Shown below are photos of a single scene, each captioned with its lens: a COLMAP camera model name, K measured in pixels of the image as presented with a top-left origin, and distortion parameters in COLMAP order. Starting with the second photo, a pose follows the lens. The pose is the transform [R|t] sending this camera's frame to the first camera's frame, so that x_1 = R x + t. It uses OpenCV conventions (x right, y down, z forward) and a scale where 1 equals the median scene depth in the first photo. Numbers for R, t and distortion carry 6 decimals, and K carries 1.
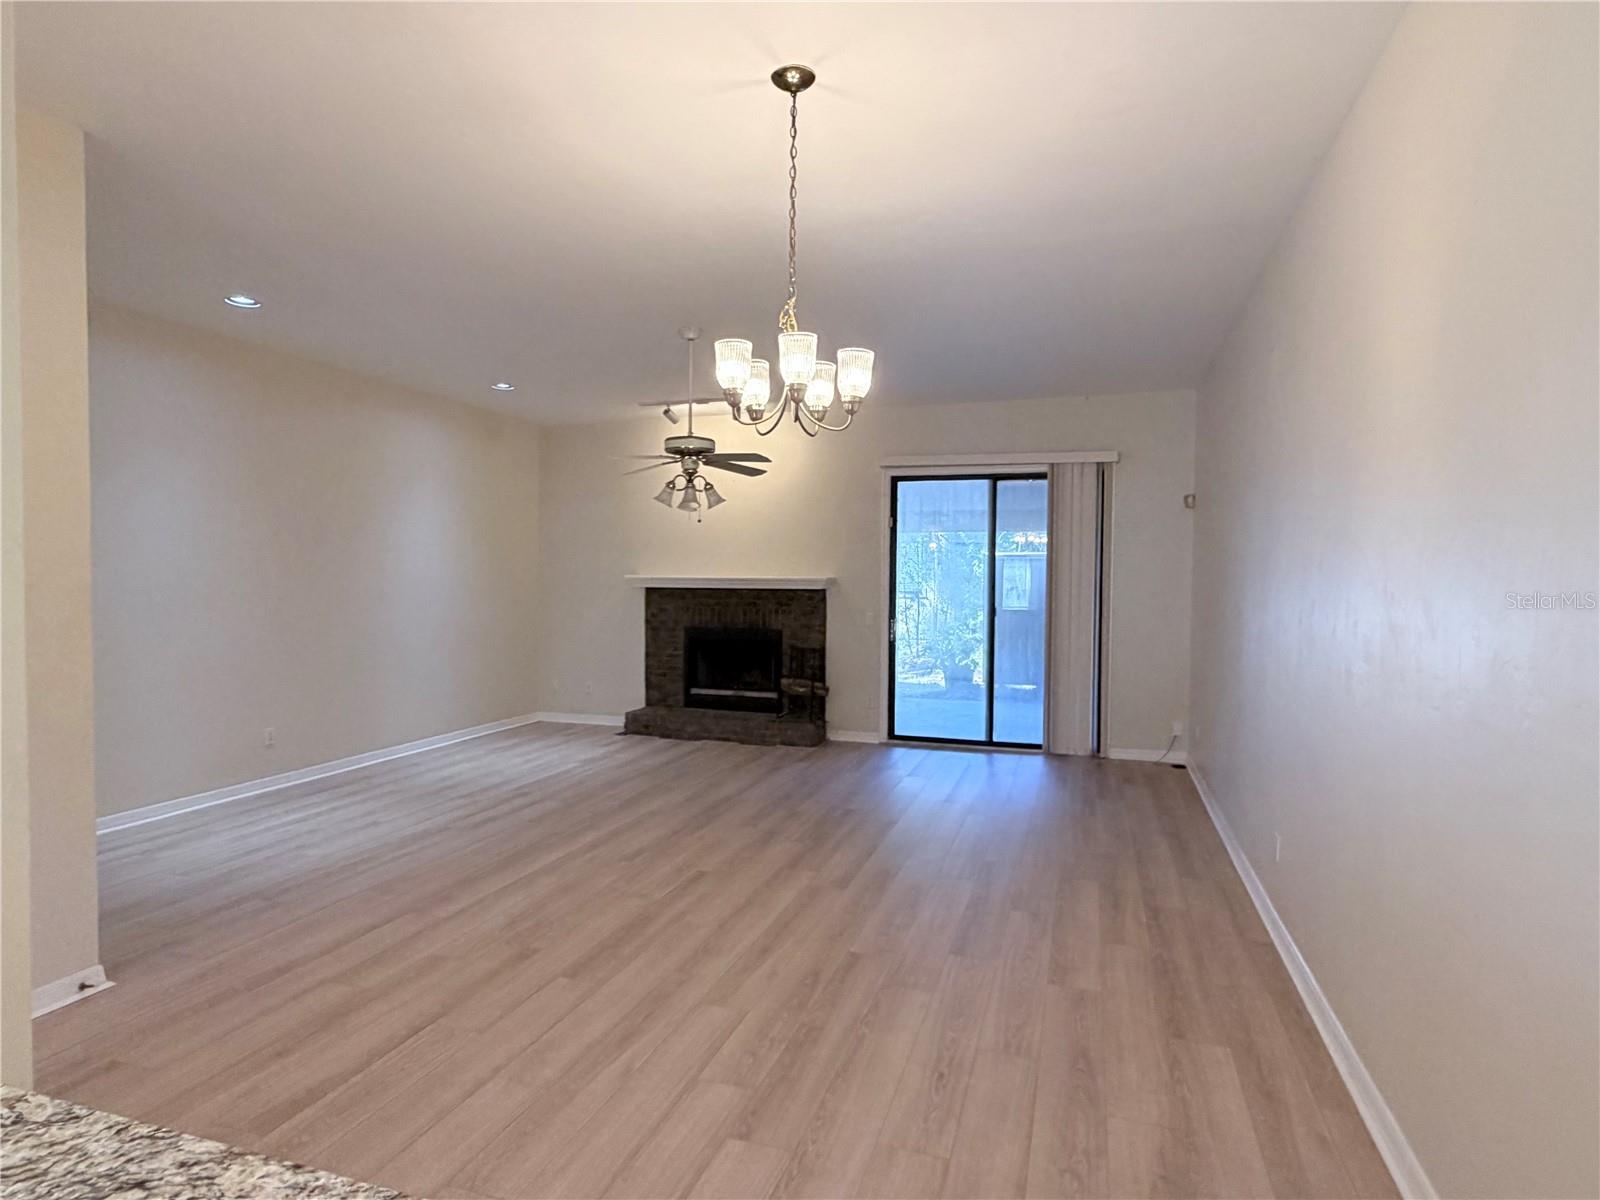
lens RADIAL K [[900.6, 0, 800.2], [0, 900.6, 597.6], [0, 0, 1]] dist [0.002823, 0.000650]
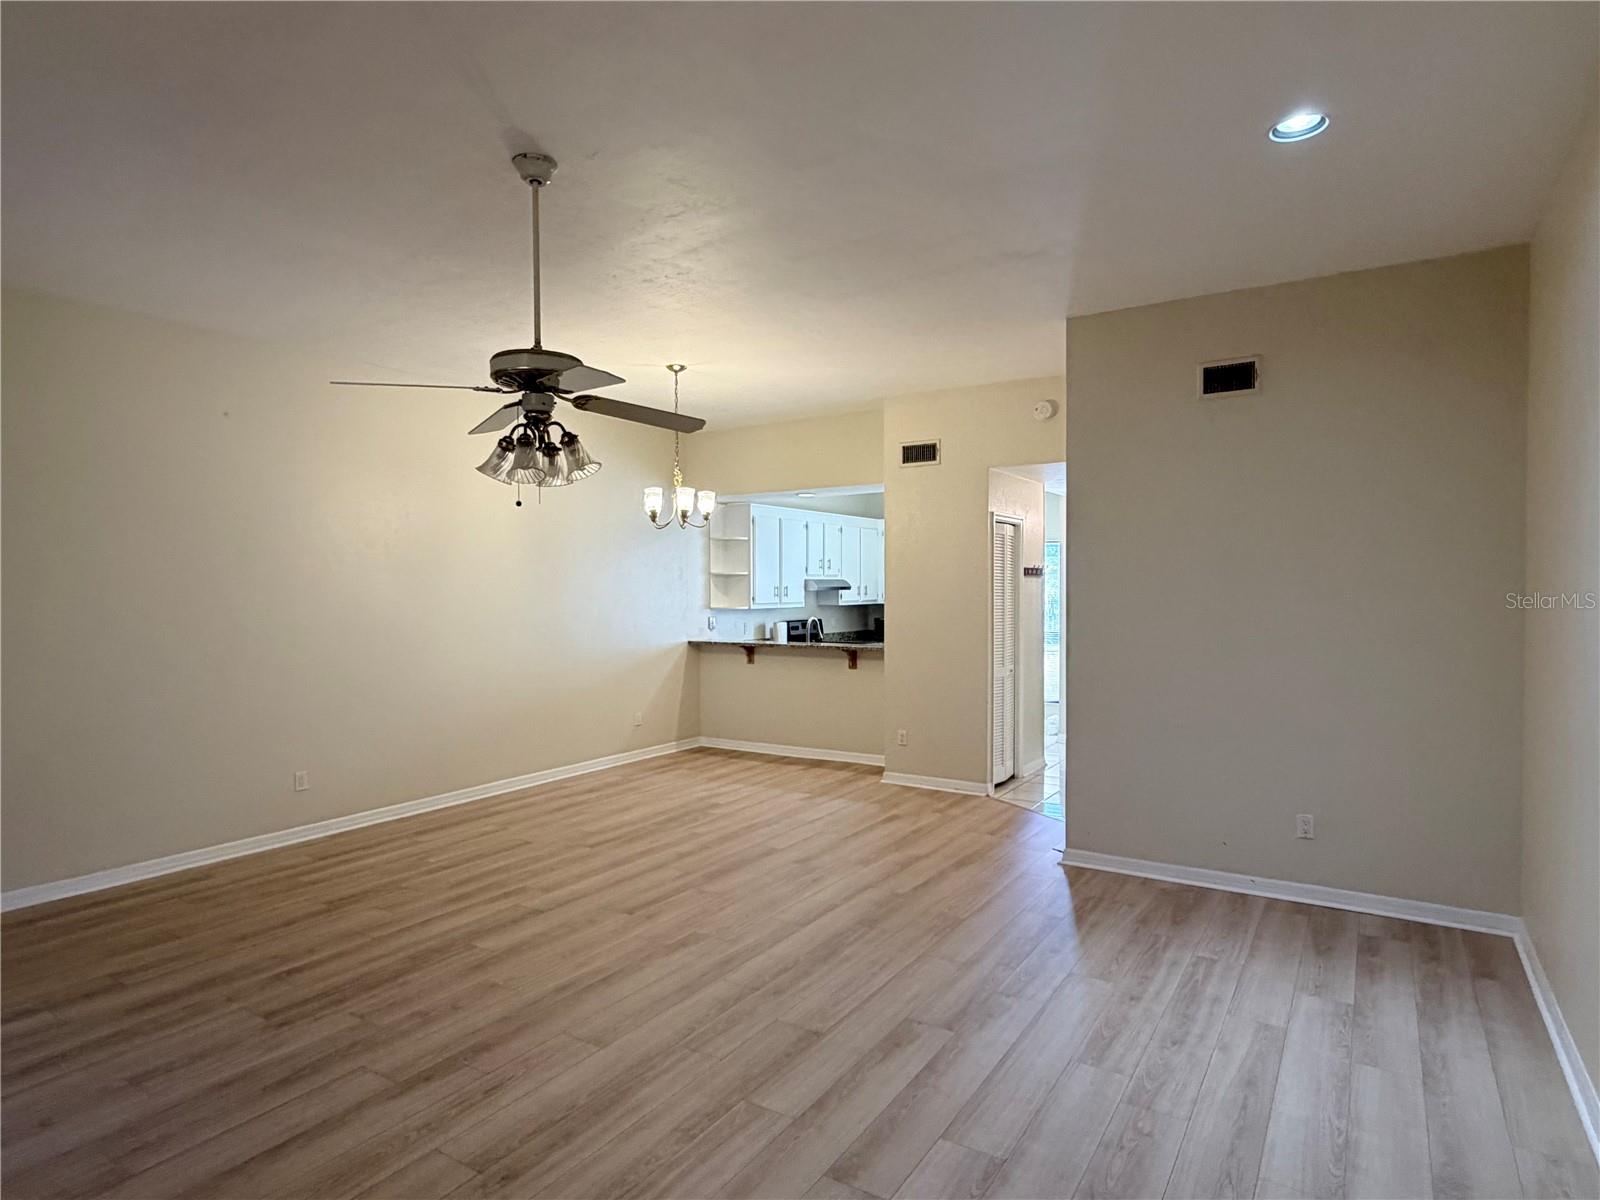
lens RADIAL K [[900.6, 0, 799.7], [0, 900.6, 596.1], [0, 0, 1]] dist [0.002823, 0.000650]
pose [[-0.966616, -0.008944, 0.256072, -0.607123], [0.000093, 0.999378, 0.035260, -0.068345], [-0.256229, 0.034107, -0.966014, 2.174847]]
